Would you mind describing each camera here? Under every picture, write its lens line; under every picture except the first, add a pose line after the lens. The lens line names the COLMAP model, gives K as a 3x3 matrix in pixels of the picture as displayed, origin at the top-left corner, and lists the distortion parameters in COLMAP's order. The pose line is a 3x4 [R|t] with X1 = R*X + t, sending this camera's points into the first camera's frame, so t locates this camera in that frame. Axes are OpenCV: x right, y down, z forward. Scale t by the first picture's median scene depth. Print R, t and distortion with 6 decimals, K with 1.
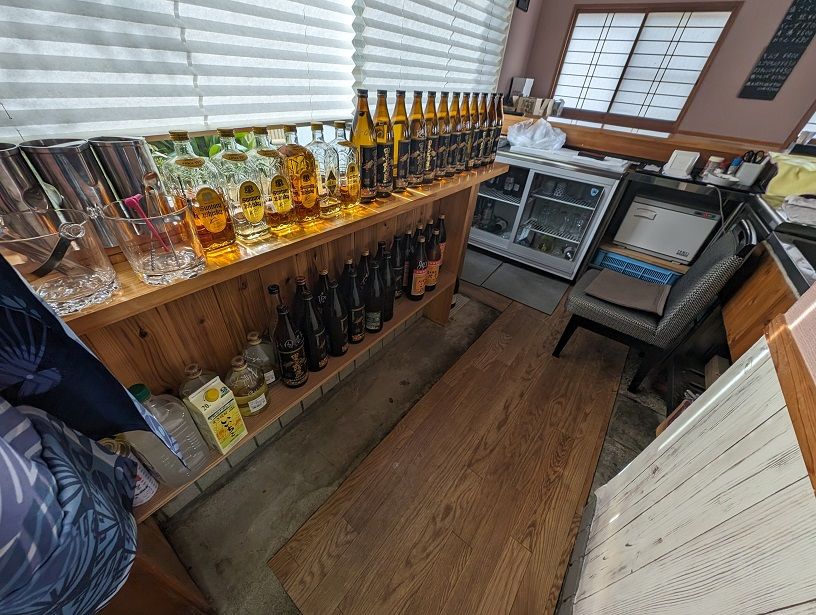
lens RADIAL K [[307.9, 0, 408.4], [0, 307.9, 309.0], [0, 0, 1]] dist [-0.000194, 0.000250]
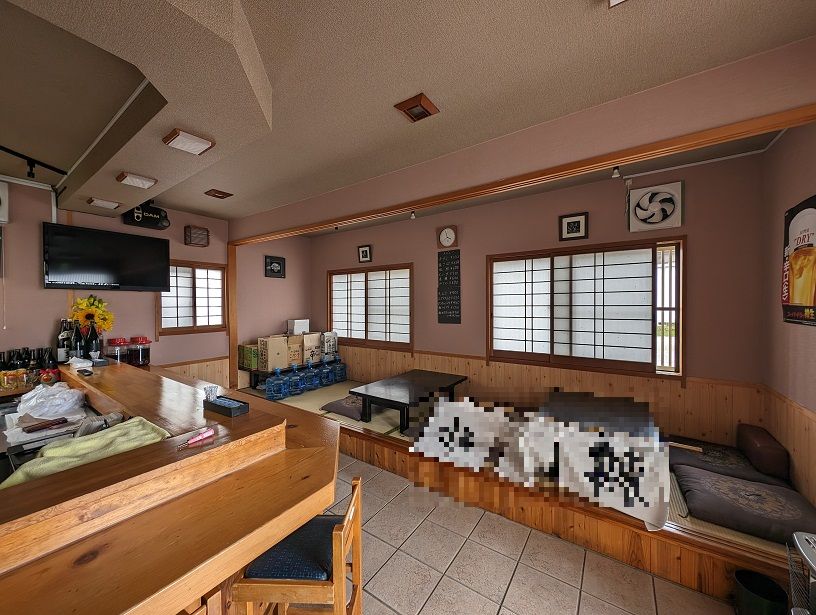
lens RADIAL K [[307.9, 0, 407.1], [0, 307.9, 306.4], [0, 0, 1]] dist [-0.000194, 0.000250]
pose [[0.995380, -0.084602, 0.045408, 1.643794], [0.095015, 0.799696, -0.592839, -0.155568], [0.013843, 0.594414, 0.804040, 0.122911]]
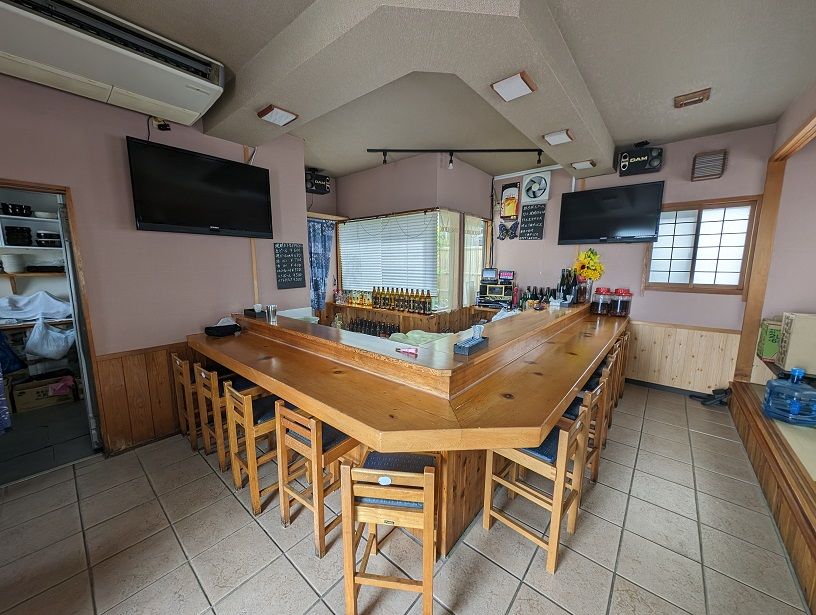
lens RADIAL K [[307.9, 0, 409.1], [0, 307.9, 307.8], [0, 0, 1]] dist [-0.000194, 0.000250]
pose [[-0.047809, 0.067583, -0.996568, 2.019483], [-0.609004, 0.788843, 0.082712, -0.487003], [0.791725, 0.610868, 0.003444, 0.662611]]
